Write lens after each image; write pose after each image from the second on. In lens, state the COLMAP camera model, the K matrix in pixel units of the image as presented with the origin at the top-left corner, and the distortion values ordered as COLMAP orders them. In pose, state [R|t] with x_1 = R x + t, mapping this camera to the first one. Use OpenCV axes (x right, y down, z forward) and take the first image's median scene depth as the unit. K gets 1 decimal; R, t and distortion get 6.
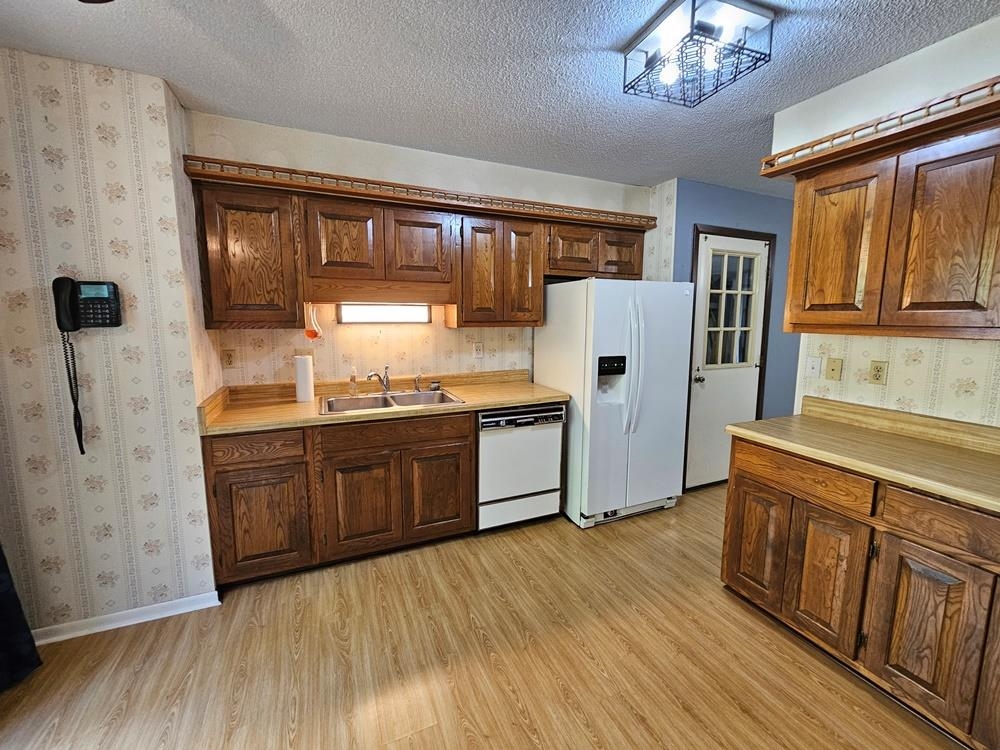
lens RADIAL K [[412.3, 0, 503.7], [0, 412.3, 368.9], [0, 0, 1]] dist [0.000205, 0.000336]
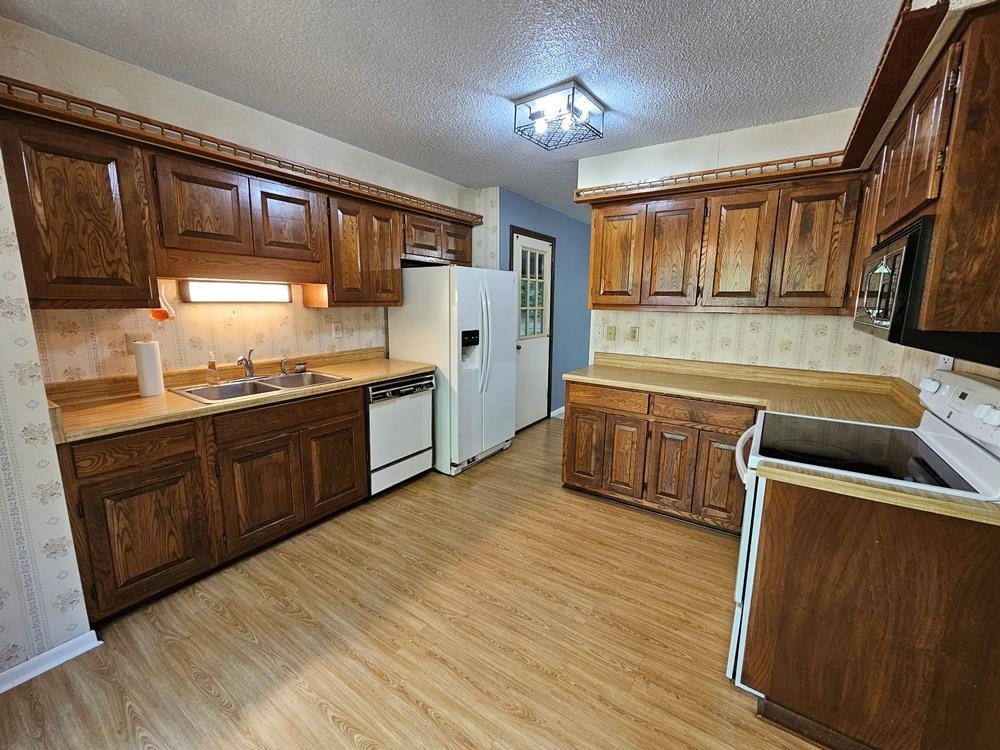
lens RADIAL K [[412.3, 0, 503.7], [0, 412.3, 368.9], [0, 0, 1]] dist [0.000205, 0.000336]
pose [[0.846412, -0.080460, 0.526415, -0.349790], [0.056759, 0.996520, 0.061051, 0.015606], [-0.529495, -0.021795, 0.848033, -0.103573]]
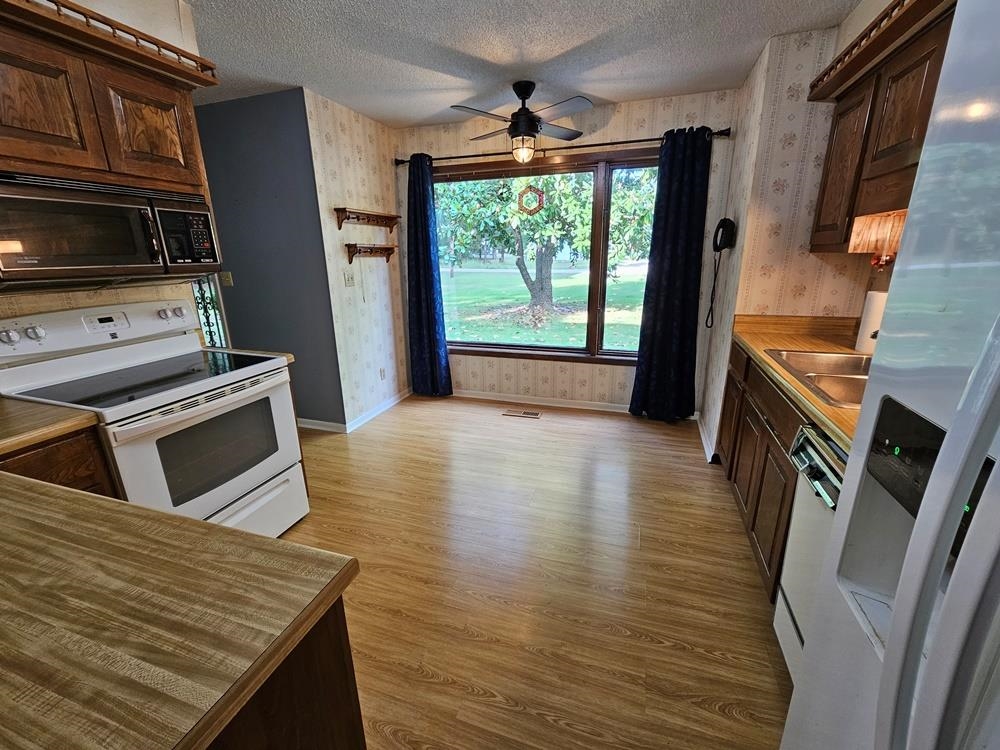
lens RADIAL K [[412.3, 0, 503.7], [0, 412.3, 368.9], [0, 0, 1]] dist [0.000205, 0.000336]
pose [[-0.674386, 0.205418, -0.709230, 0.585857], [-0.082334, 0.933612, 0.348697, -0.117556], [0.733775, 0.293550, -0.612702, 1.102180]]
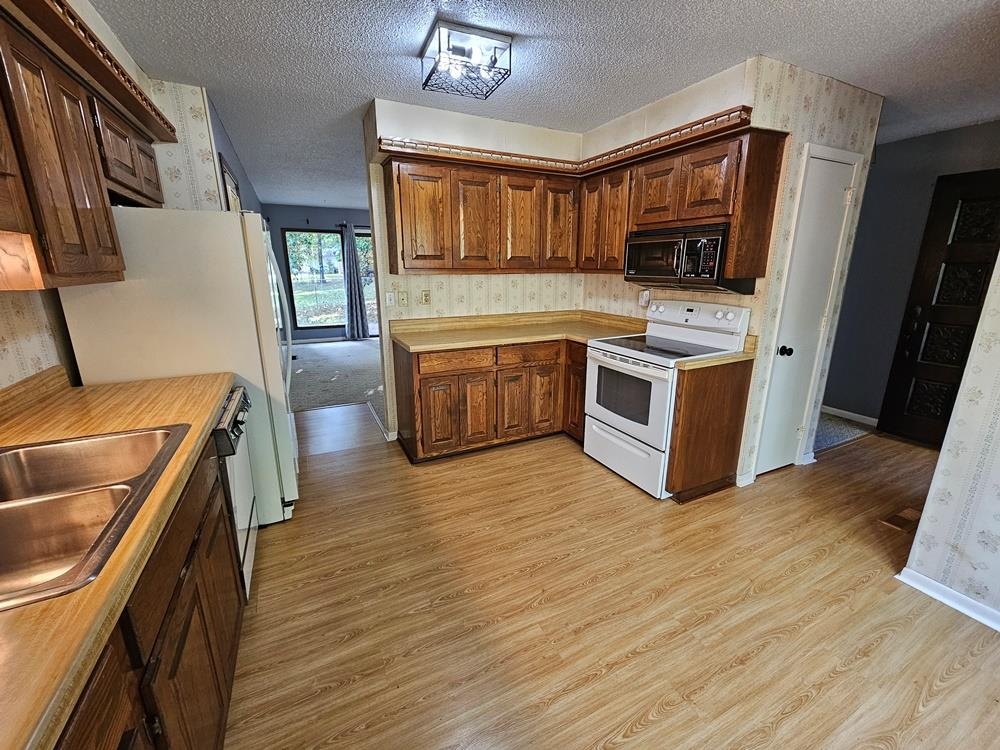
lens RADIAL K [[412.3, 0, 503.7], [0, 412.3, 368.9], [0, 0, 1]] dist [0.000205, 0.000336]
pose [[-0.043629, -0.249177, 0.967475, -0.690176], [0.123582, 0.959613, 0.252726, -0.083454], [-0.991375, 0.130588, -0.011073, 0.638056]]
